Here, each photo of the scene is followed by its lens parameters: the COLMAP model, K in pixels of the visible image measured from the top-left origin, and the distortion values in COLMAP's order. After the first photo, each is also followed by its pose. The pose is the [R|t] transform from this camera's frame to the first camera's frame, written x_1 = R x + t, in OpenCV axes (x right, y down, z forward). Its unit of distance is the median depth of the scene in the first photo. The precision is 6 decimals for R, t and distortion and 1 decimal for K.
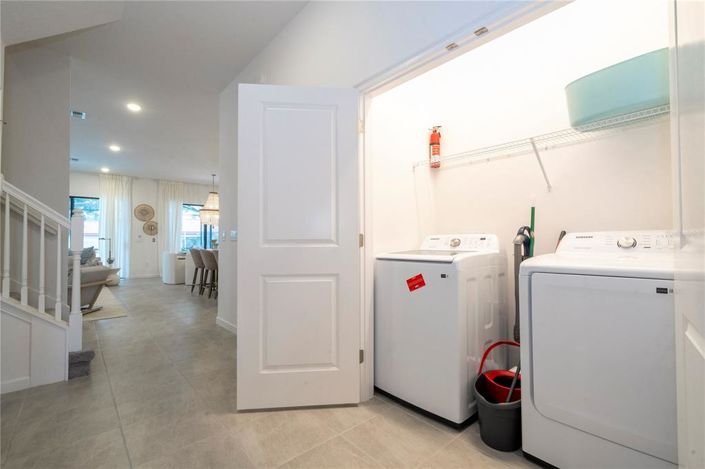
lens RADIAL K [[322.0, 0, 352.8], [0, 322.0, 238.4], [0, 0, 1]] dist [0.003509, 0.000330]
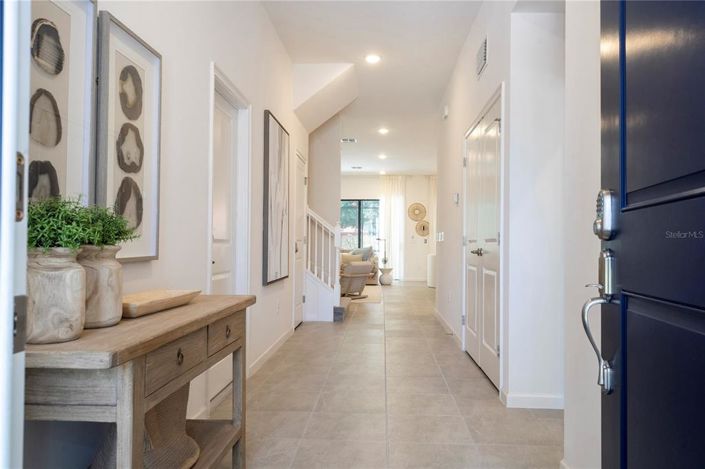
lens RADIAL K [[526.9, 0, 353.0], [0, 526.9, 236.1], [0, 0, 1]] dist [-0.001209, -0.000037]
pose [[0.717661, -0.009757, -0.696325, 0.351269], [0.005630, 0.999950, -0.008210, 0.002448], [0.696370, 0.001972, 0.717680, -0.286216]]
